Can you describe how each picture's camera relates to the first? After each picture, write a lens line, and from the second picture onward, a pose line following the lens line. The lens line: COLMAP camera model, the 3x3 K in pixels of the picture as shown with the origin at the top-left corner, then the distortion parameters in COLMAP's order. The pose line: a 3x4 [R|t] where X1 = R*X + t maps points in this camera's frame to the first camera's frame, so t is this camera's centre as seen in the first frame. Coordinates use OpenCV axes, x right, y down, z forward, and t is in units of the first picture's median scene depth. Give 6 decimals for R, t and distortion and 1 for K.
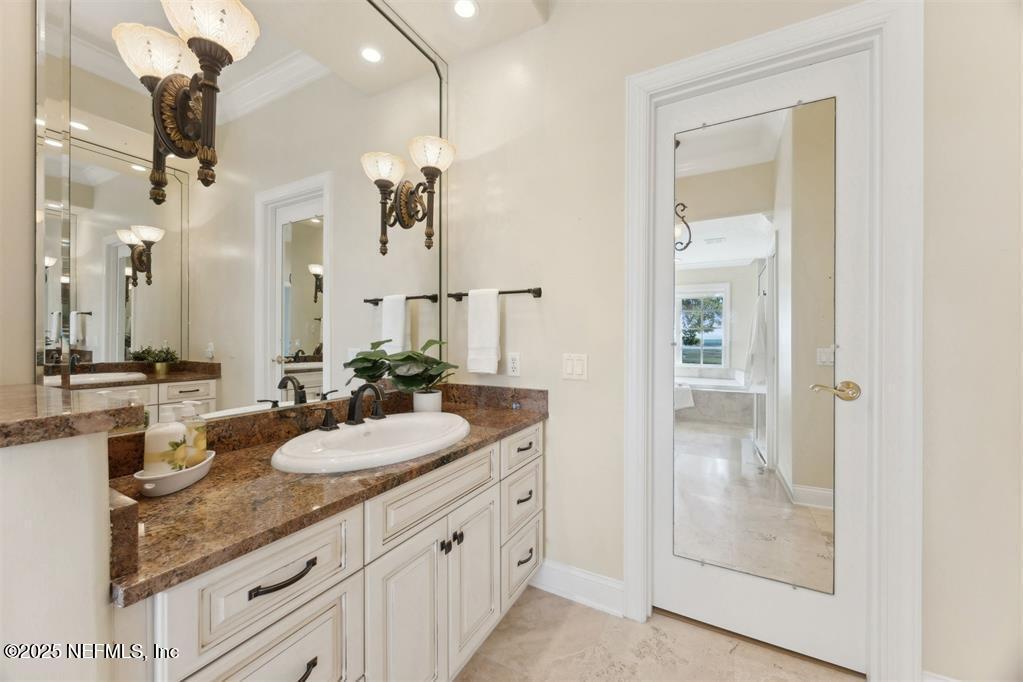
lens RADIAL K [[390.2, 0, 513.1], [0, 390.2, 338.3], [0, 0, 1]] dist [-0.001388, 0.000364]
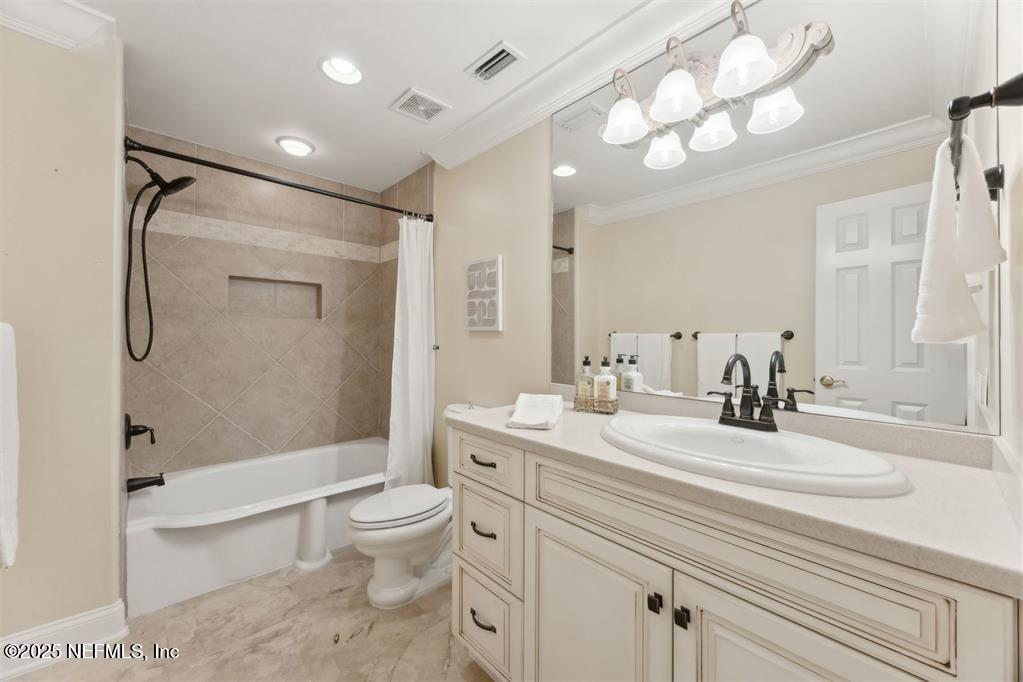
lens RADIAL K [[390.2, 0, 513.1], [0, 390.2, 338.3], [0, 0, 1]] dist [-0.001388, 0.000364]
pose [[-0.308278, 0.002203, -0.951294, 0.692398], [0.005149, 0.999987, 0.000647, 0.033914], [0.951282, -0.004699, -0.308285, 1.103083]]
